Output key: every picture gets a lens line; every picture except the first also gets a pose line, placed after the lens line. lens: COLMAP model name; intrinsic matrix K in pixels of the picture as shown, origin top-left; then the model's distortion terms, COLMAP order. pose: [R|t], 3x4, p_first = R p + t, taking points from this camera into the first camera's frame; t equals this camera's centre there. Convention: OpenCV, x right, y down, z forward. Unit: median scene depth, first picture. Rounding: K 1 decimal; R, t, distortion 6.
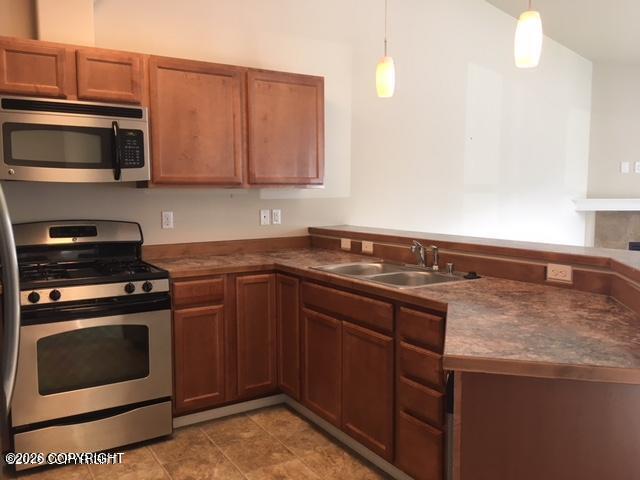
lens RADIAL K [[555.4, 0, 318.2], [0, 555.4, 235.7], [0, 0, 1]] dist [0.115374, -0.173549]
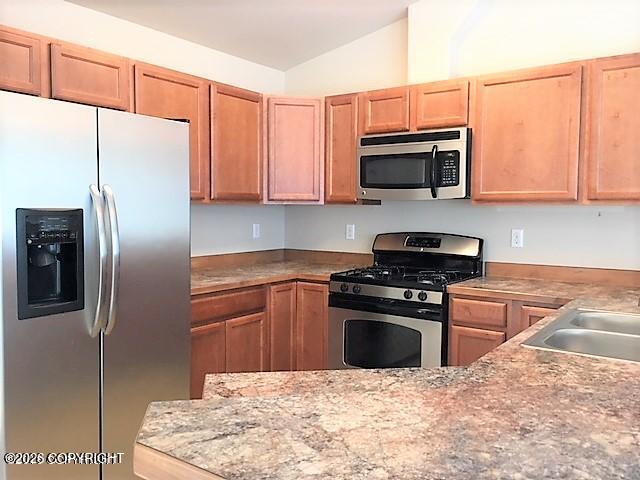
lens RADIAL K [[555.4, 0, 318.2], [0, 555.4, 235.7], [0, 0, 1]] dist [0.115374, -0.173549]
pose [[0.380763, 0.058110, -0.922845, 0.550873], [-0.082470, 0.996180, 0.028701, -0.036001], [0.920988, 0.065179, 0.384101, 0.358558]]
